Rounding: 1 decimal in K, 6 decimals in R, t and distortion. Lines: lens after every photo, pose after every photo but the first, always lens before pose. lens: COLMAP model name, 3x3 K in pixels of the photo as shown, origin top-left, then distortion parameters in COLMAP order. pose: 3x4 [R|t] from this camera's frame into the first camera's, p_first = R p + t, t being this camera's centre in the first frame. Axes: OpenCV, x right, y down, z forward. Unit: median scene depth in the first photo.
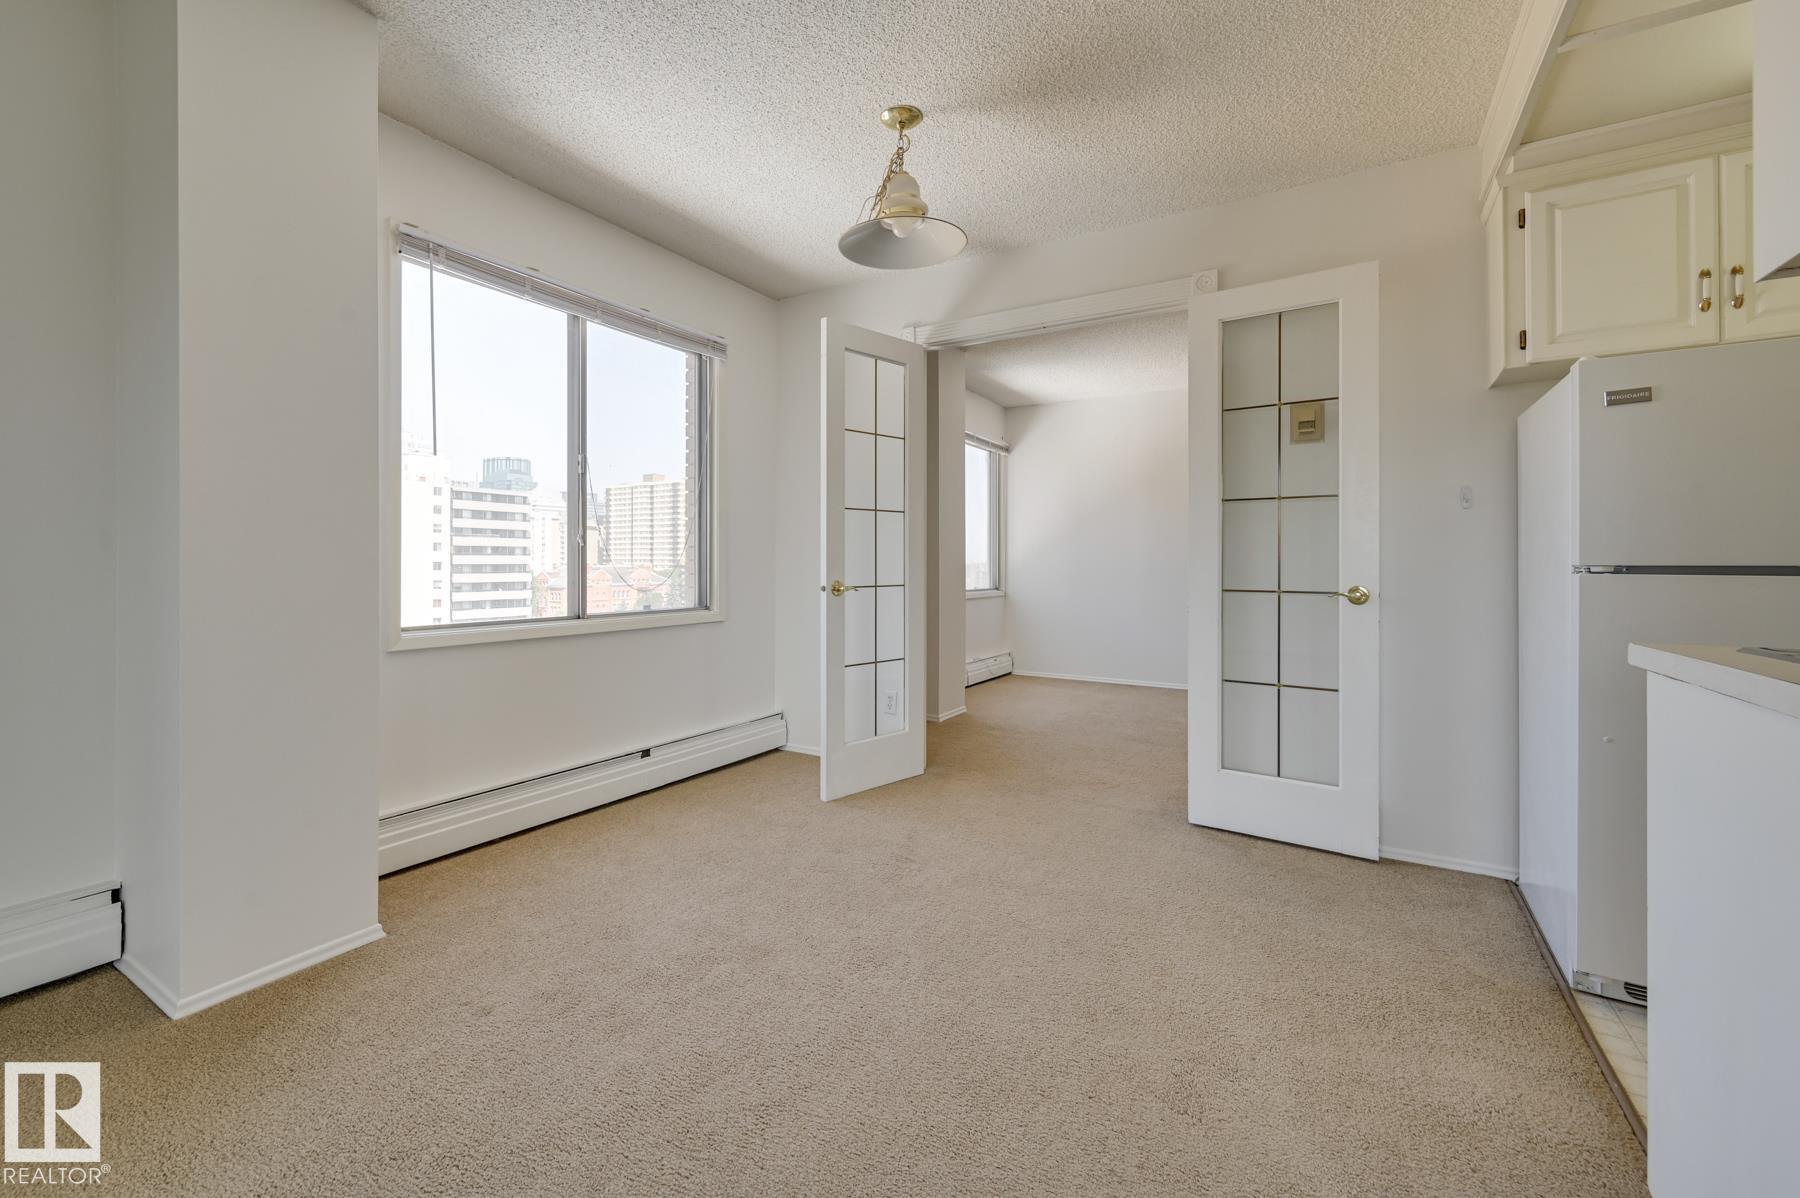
lens RADIAL K [[746.7, 0, 853.3], [0, 746.7, 561.3], [0, 0, 1]] dist [-0.002320, 0.000044]
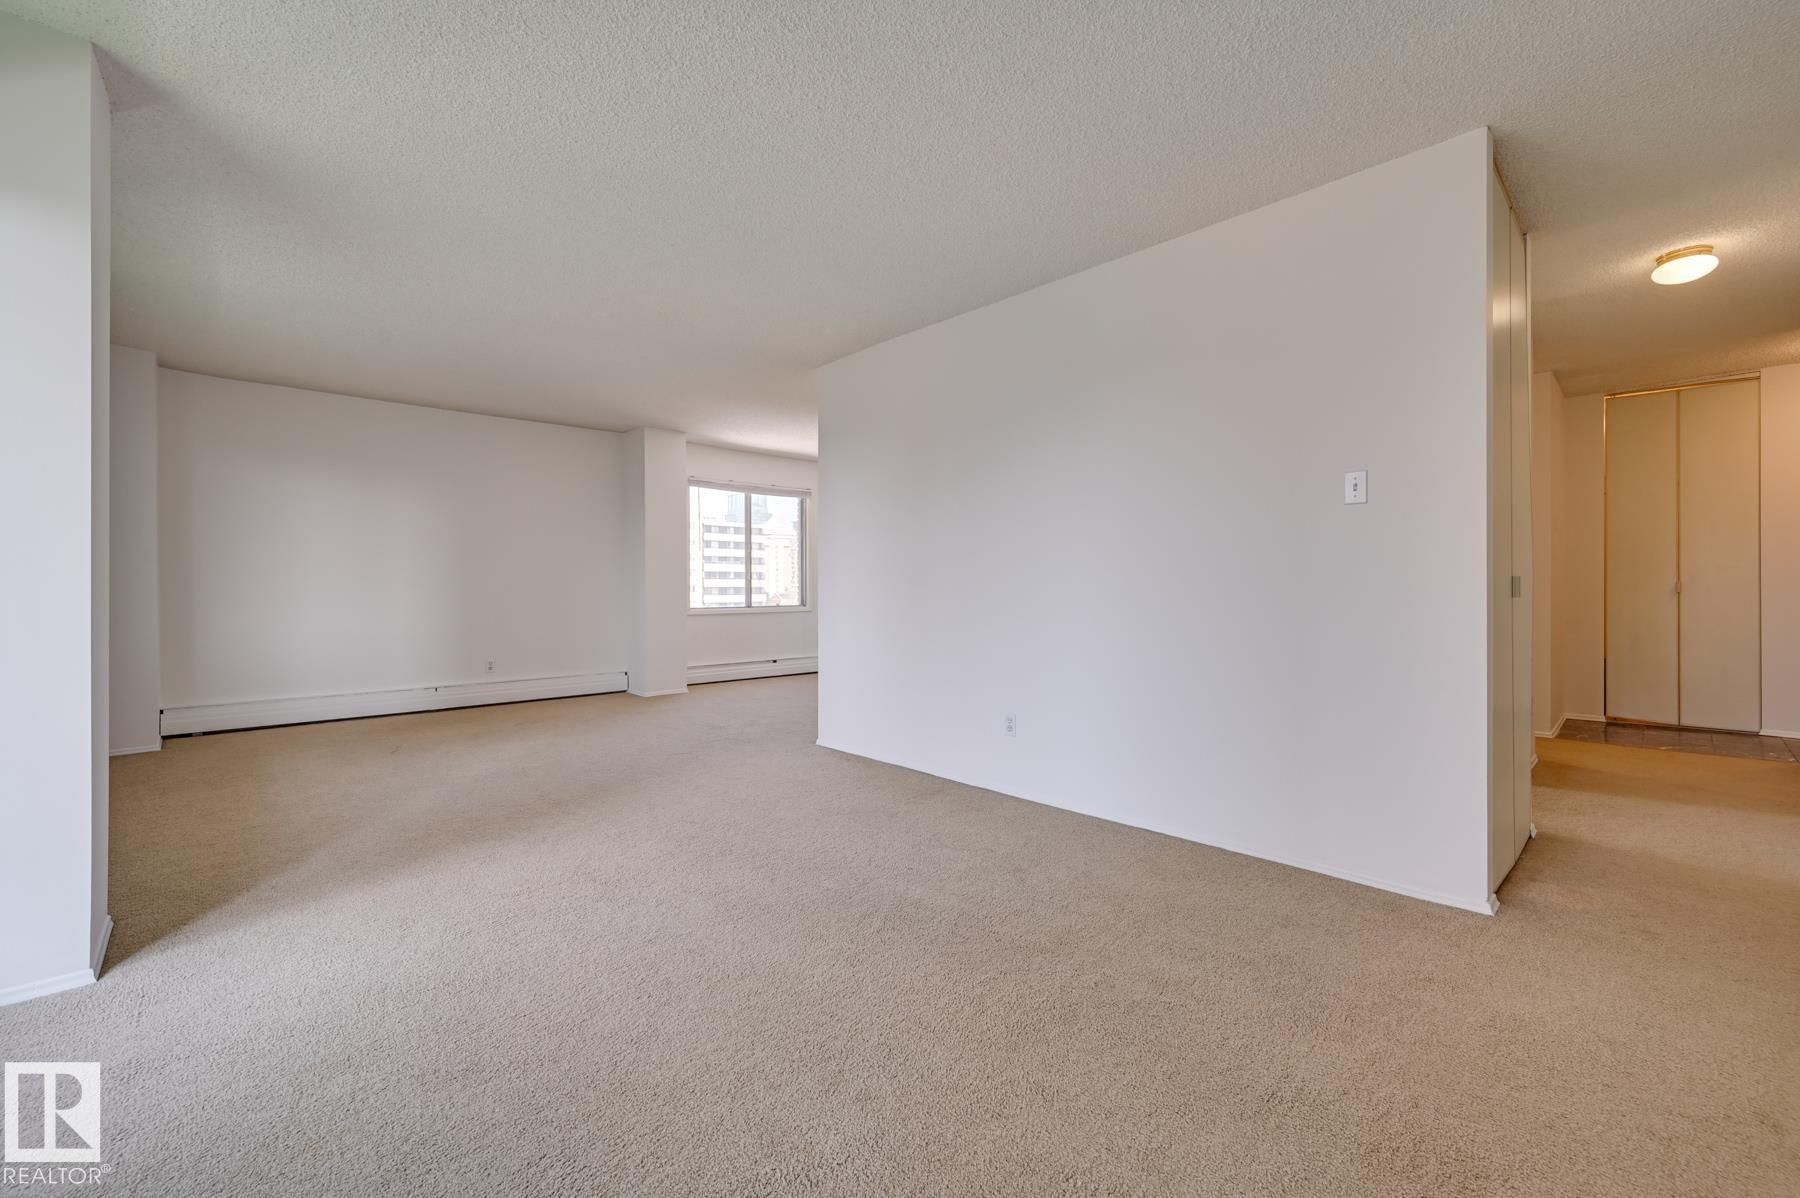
lens RADIAL K [[739.2, 0, 890.8], [0, 739.2, 581.5], [0, 0, 1]] dist [-0.001436, 0.000509]
pose [[0.970149, -0.005414, -0.242448, 0.762234], [0.004879, 0.999984, -0.002809, -0.004480], [0.242460, 0.001542, 0.970160, -1.426596]]
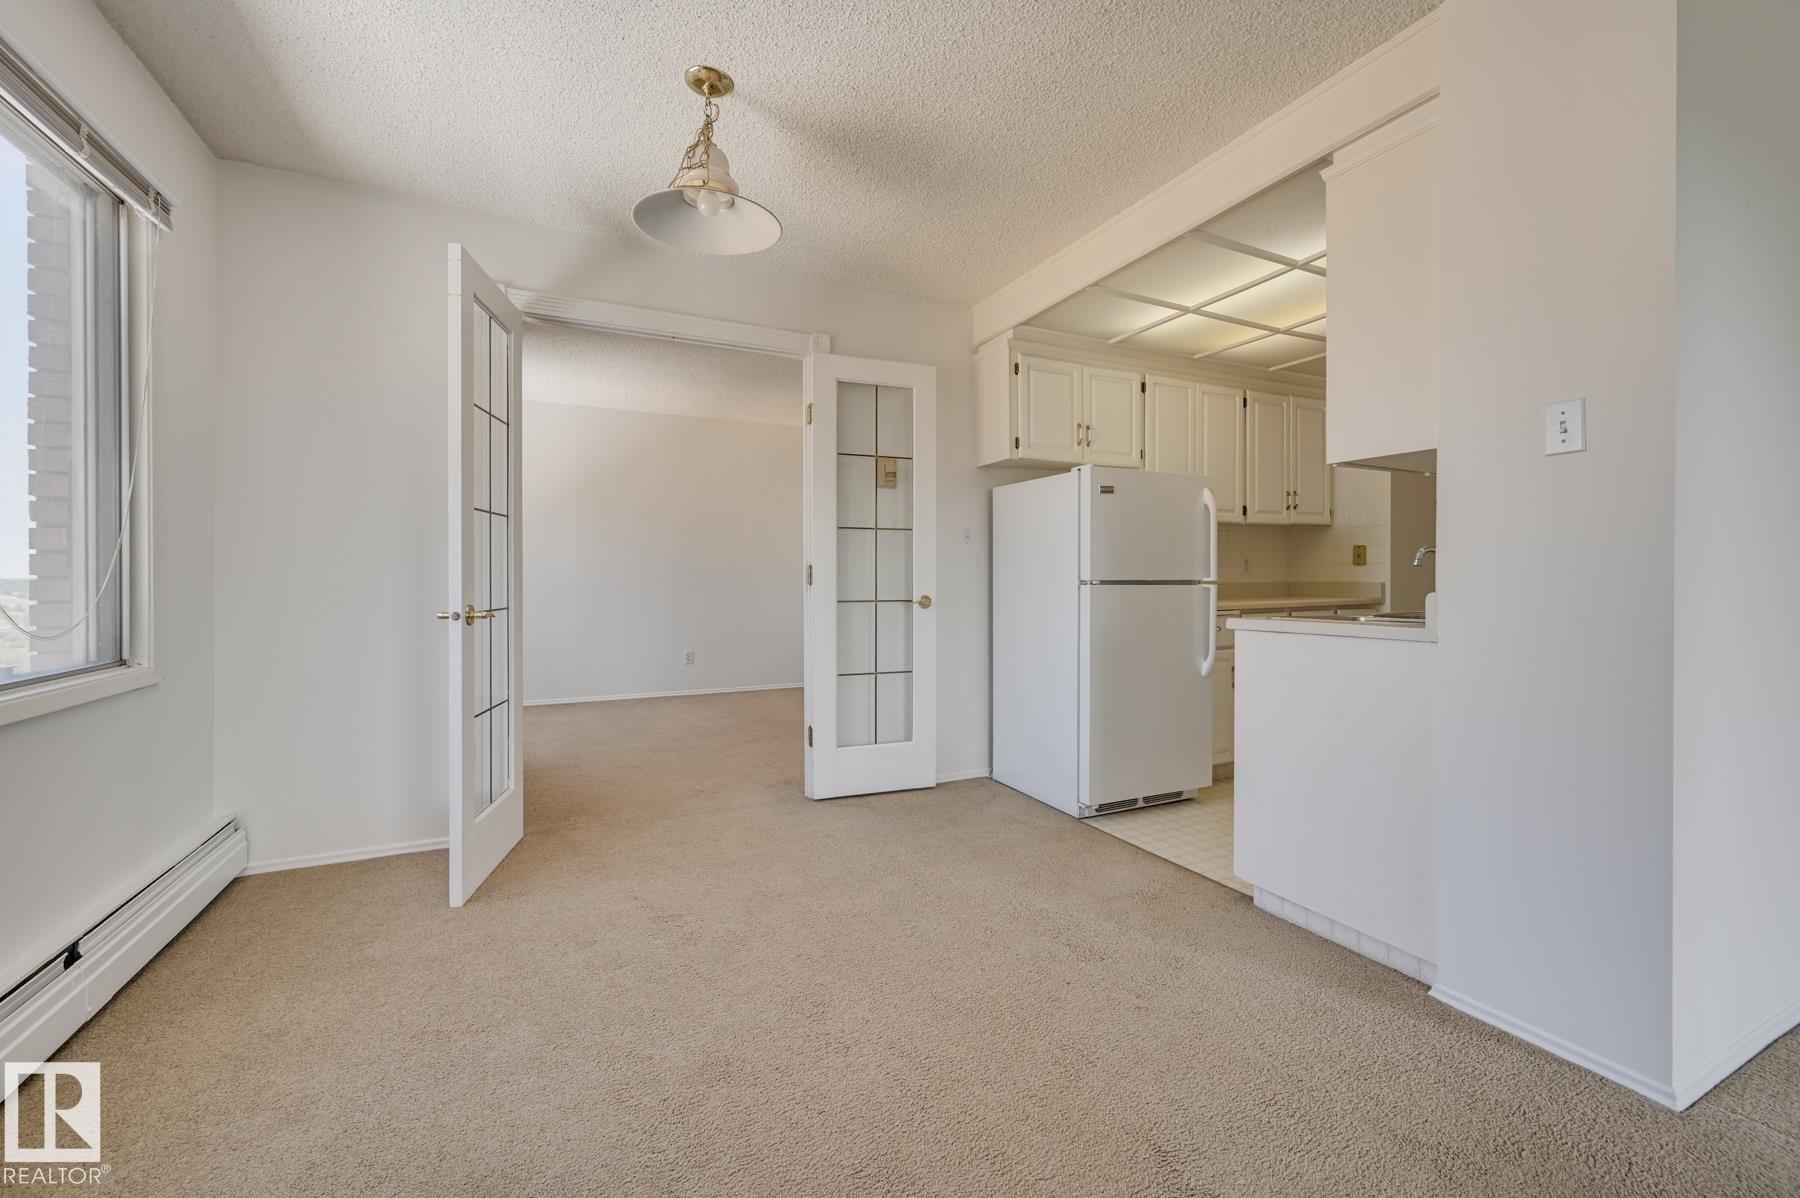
lens RADIAL K [[739.2, 0, 890.8], [0, 739.2, 581.5], [0, 0, 1]] dist [-0.001436, 0.000509]
pose [[0.520050, -0.007420, 0.854103, -0.452957], [0.000487, 0.999965, 0.008391, -0.003674], [-0.854136, -0.003948, 0.520035, 0.274459]]
